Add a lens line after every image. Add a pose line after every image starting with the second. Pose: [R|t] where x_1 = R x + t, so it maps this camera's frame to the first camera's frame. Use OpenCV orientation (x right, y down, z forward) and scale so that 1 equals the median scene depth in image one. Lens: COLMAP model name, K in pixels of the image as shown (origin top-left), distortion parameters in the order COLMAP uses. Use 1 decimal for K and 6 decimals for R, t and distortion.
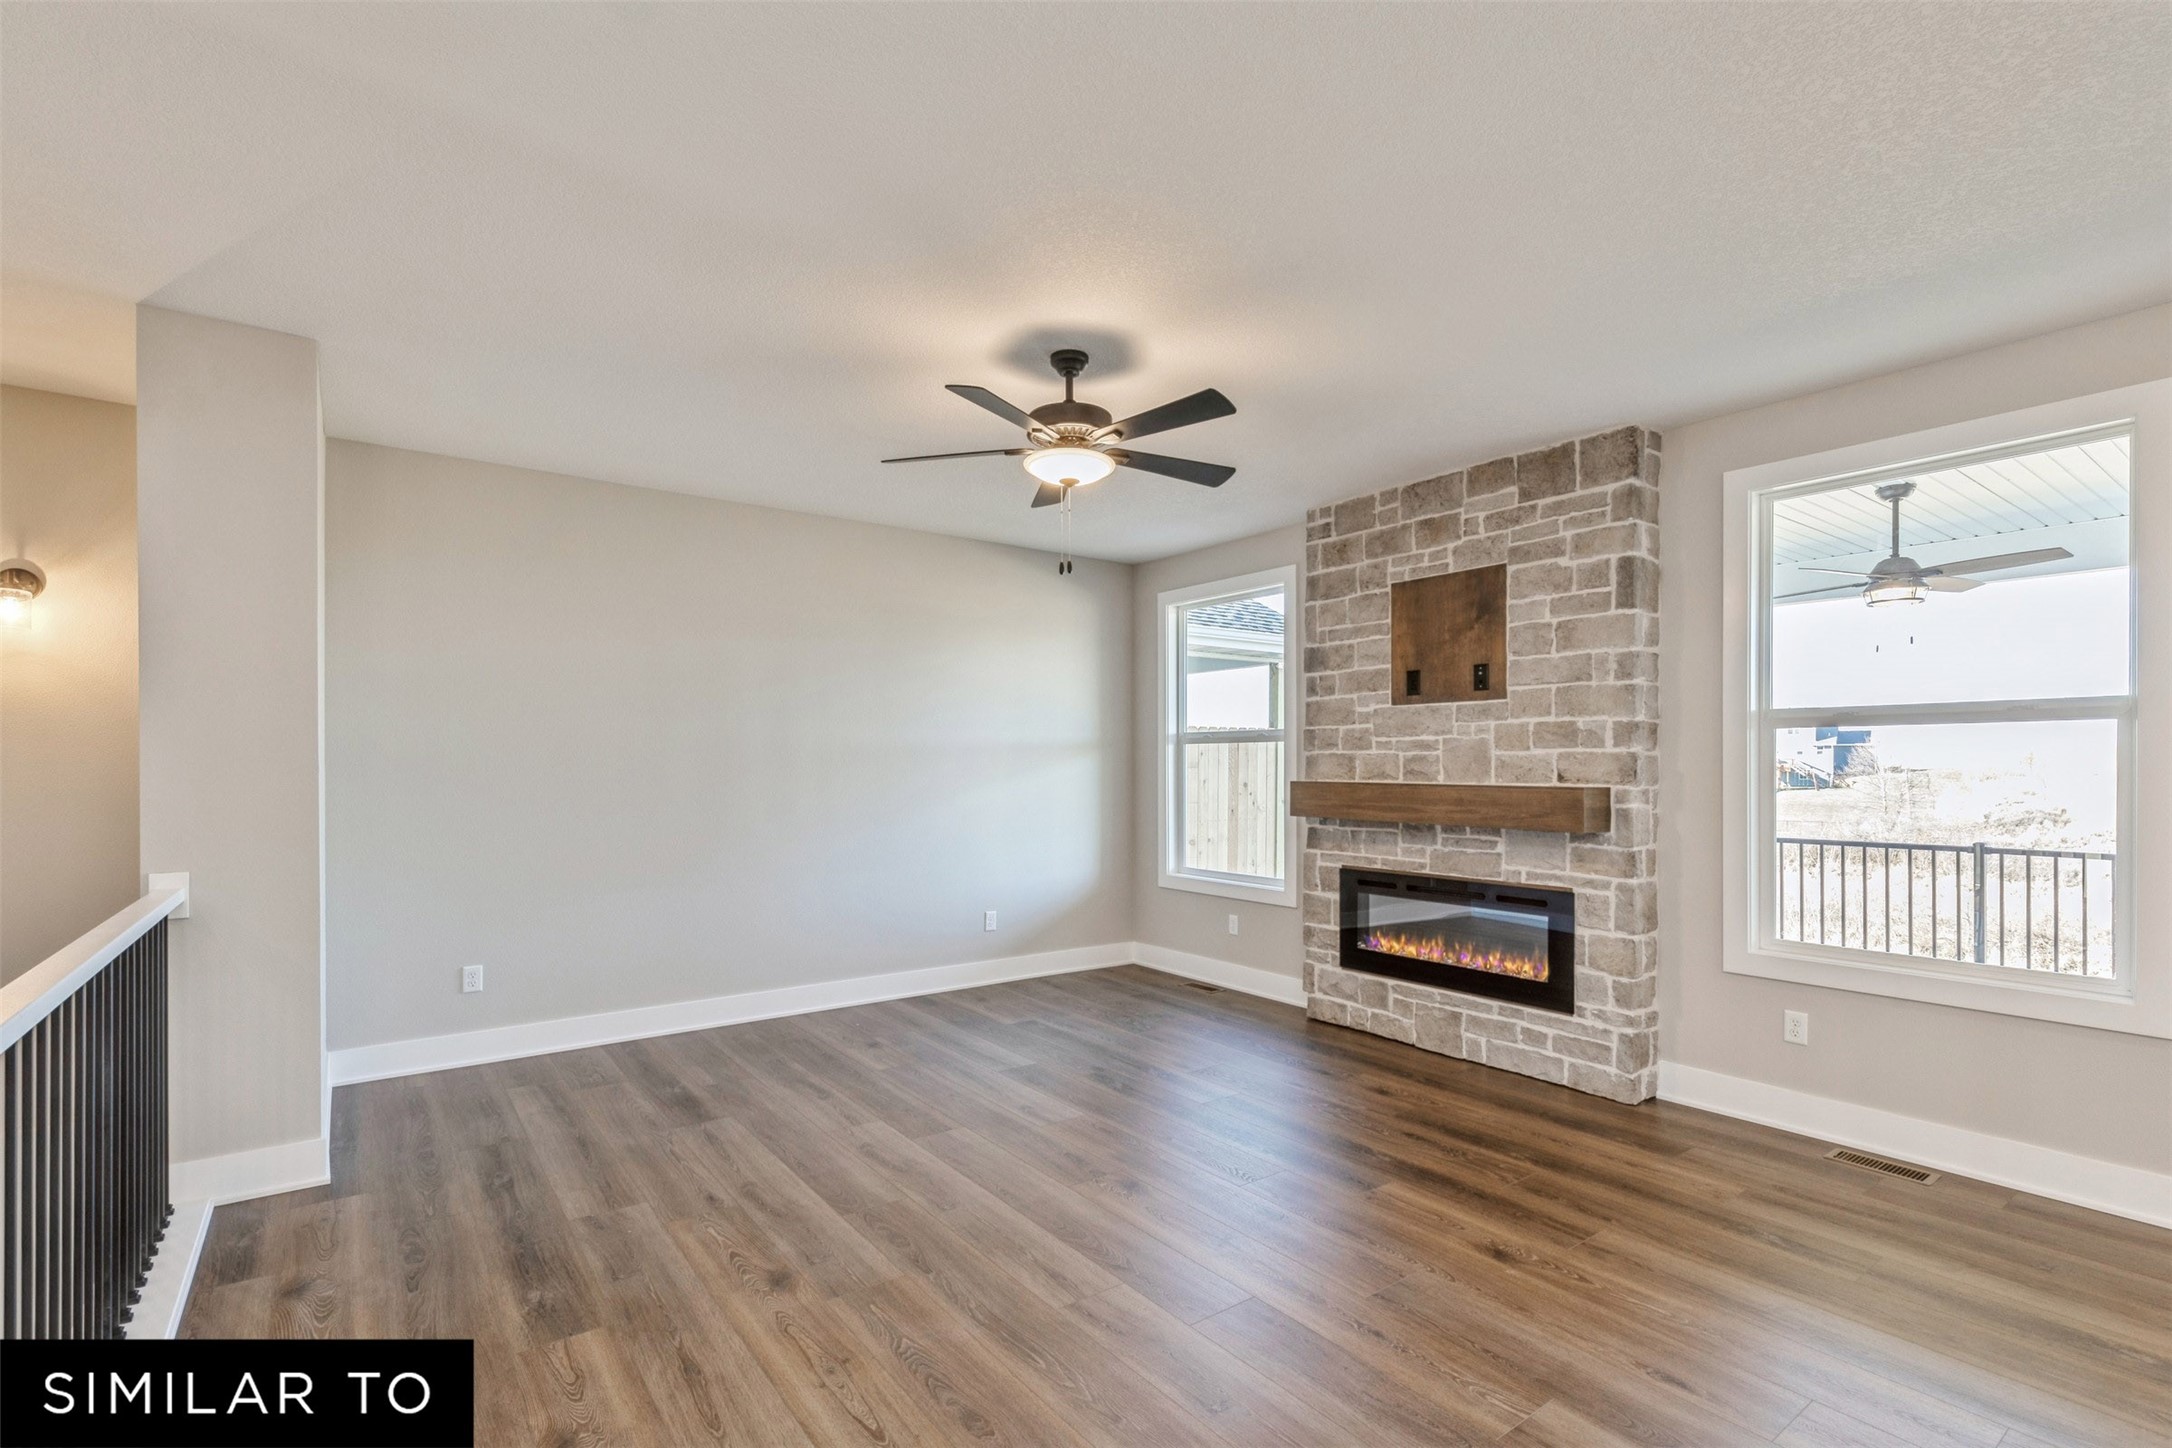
lens RADIAL K [[980.0, 0, 1067.6], [0, 980.0, 771.8], [0, 0, 1]] dist [0.011937, -0.003971]
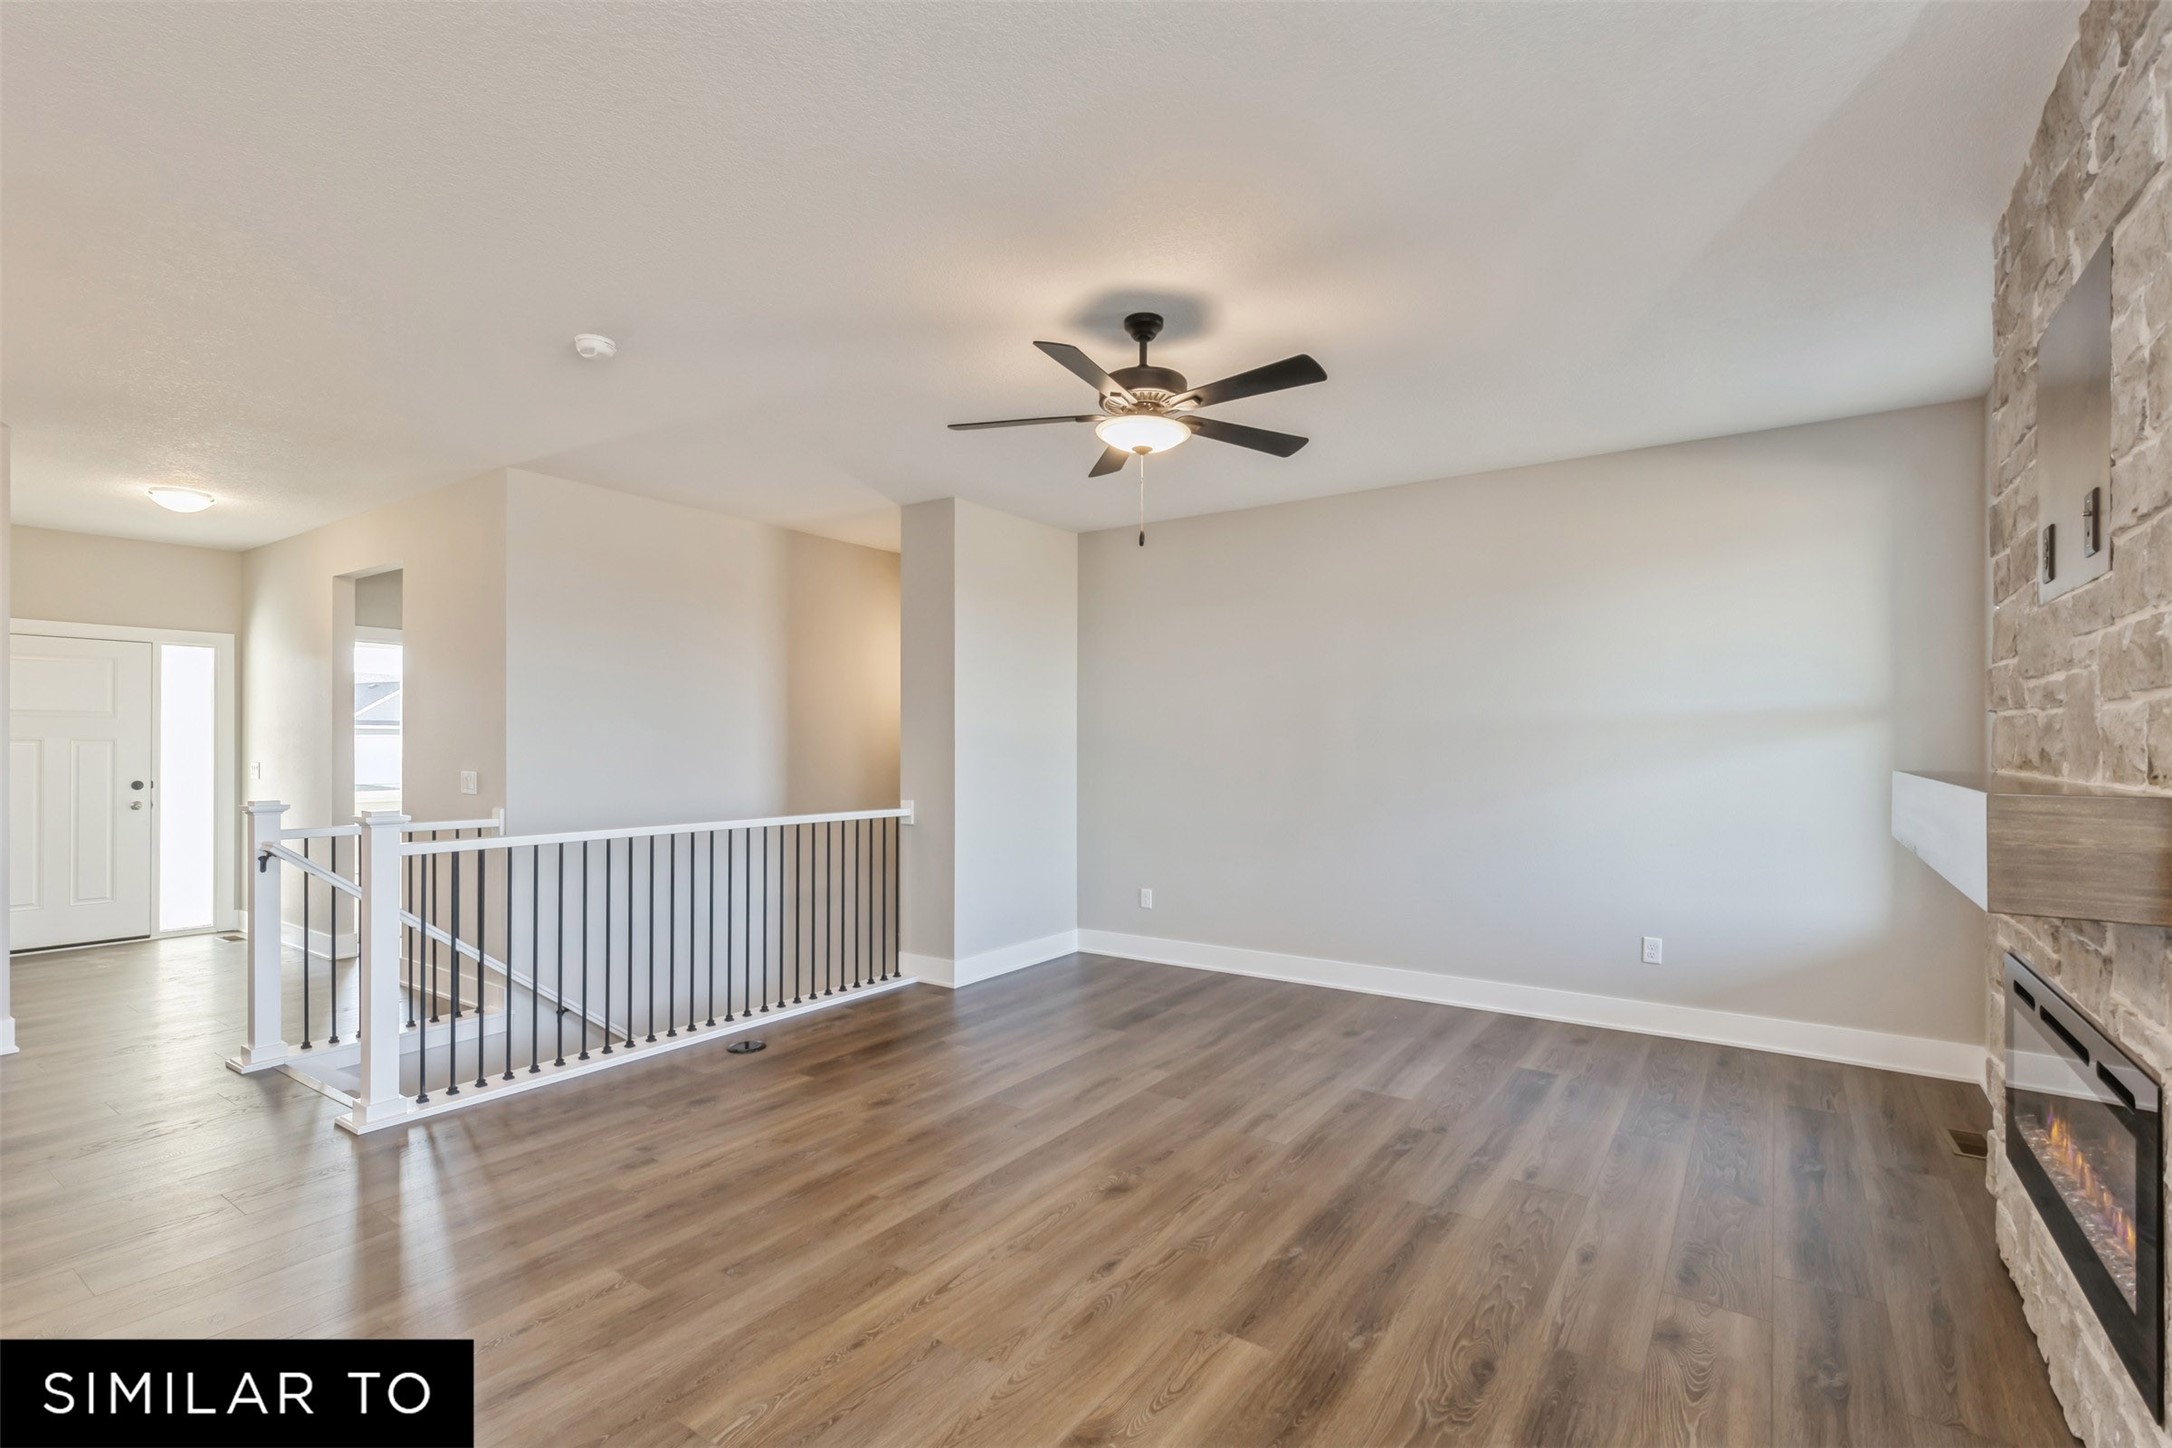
lens RADIAL K [[980.0, 0, 1076.6], [0, 980.0, 748.5], [0, 0, 1]] dist [0.011937, -0.003971]
pose [[0.323378, 0.002931, -0.946265, 0.666287], [-0.004924, 0.999987, 0.001415, -0.001300], [0.946257, 0.004202, 0.323389, 0.464514]]
